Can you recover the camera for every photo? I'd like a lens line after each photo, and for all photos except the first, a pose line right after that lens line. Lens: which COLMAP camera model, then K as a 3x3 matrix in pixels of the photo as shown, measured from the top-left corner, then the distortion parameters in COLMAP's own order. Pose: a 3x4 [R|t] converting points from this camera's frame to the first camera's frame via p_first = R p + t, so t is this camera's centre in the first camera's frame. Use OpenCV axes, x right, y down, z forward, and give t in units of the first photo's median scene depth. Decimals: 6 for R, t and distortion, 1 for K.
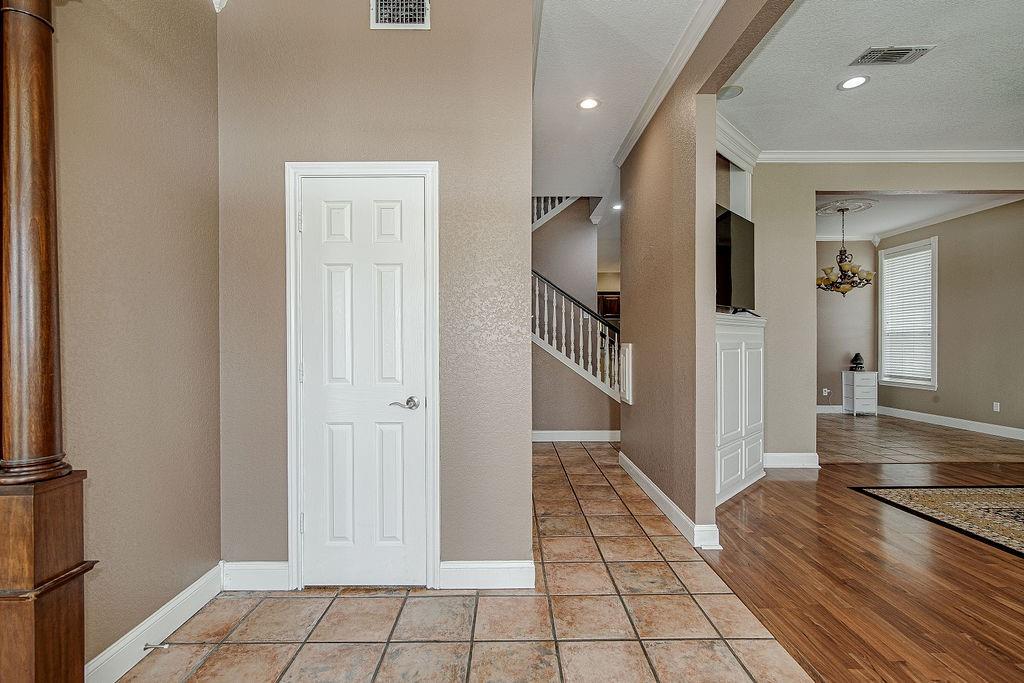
lens RADIAL K [[472.3, 0, 507.8], [0, 472.3, 349.3], [0, 0, 1]] dist [0.000154, 0.000371]
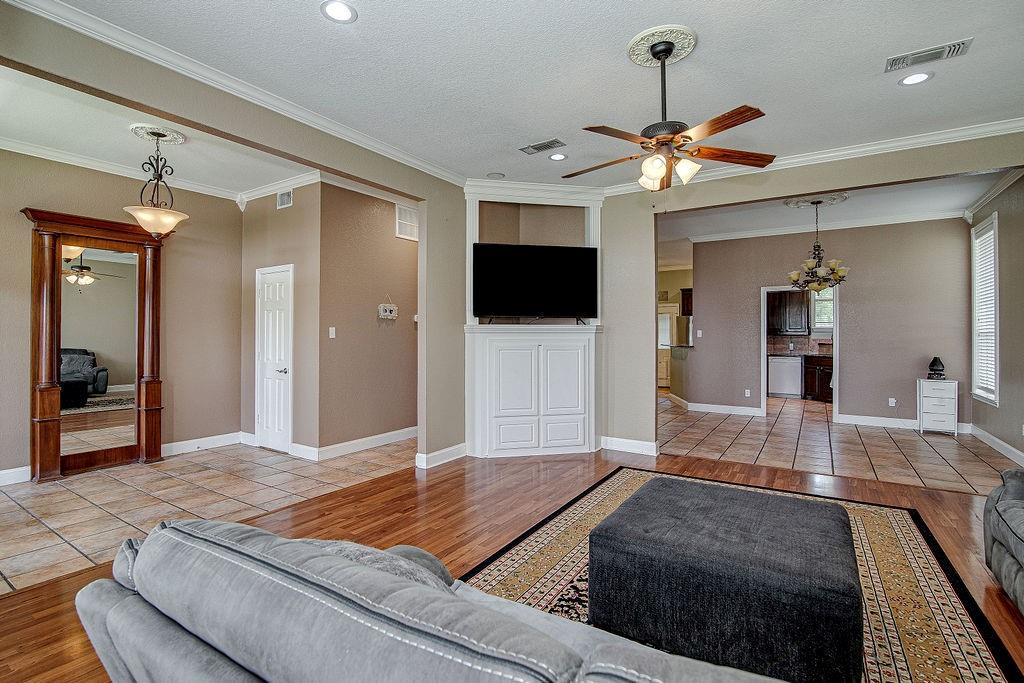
lens RADIAL K [[472.3, 0, 502.2], [0, 472.3, 334.3], [0, 0, 1]] dist [0.000154, 0.000371]
pose [[0.834789, 0.003936, -0.550556, 0.709785], [-0.011036, 0.999893, -0.009584, -0.019076], [0.550459, 0.014076, 0.834743, -0.116940]]
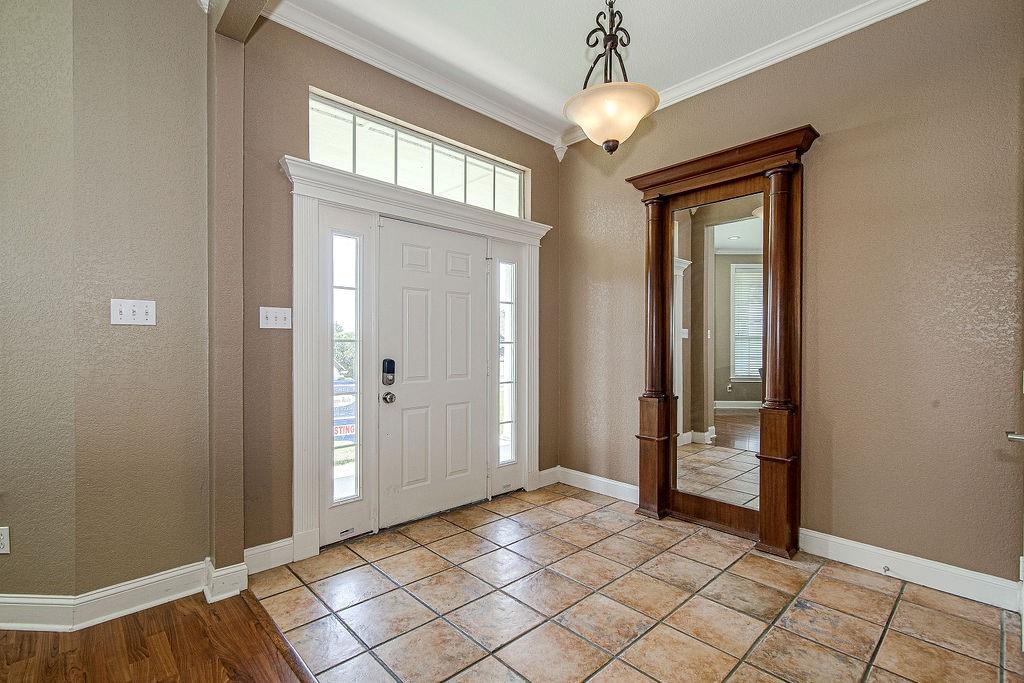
lens RADIAL K [[469.4, 0, 524.3], [0, 469.4, 357.7], [0, 0, 1]] dist [0.018097, 0.000173]
pose [[-0.711708, 0.018154, -0.702241, 0.272663], [-0.008687, 0.999362, 0.034640, -0.003573], [0.702422, 0.030754, -0.711096, 0.361611]]
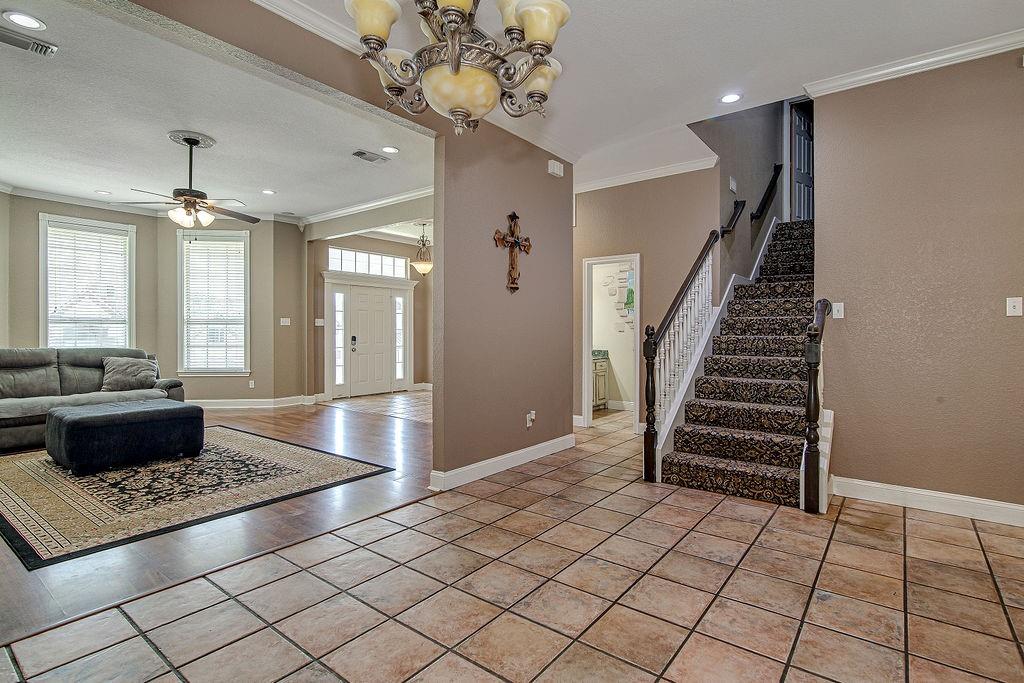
lens RADIAL K [[503.8, 0, 520.6], [0, 503.8, 336.3], [0, 0, 1]] dist [0.009516, 0.000737]
pose [[-0.602956, 0.010338, -0.797708, 0.897615], [-0.007995, 0.999788, 0.018999, -0.014302], [0.797735, 0.017833, -0.602745, 1.173091]]
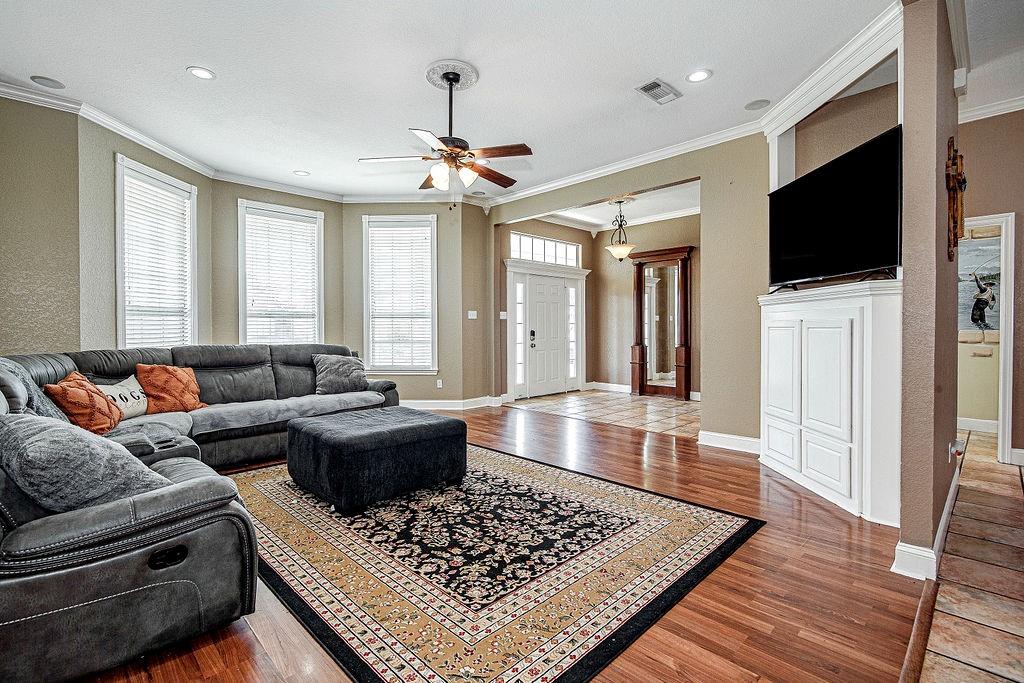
lens RADIAL K [[472.3, 0, 528.8], [0, 472.3, 336.9], [0, 0, 1]] dist [0.000154, 0.000371]
pose [[-0.698523, 0.019836, -0.715313, 0.921207], [-0.002501, 0.999542, 0.030161, -0.004533], [0.715583, 0.022857, -0.698153, 0.773003]]
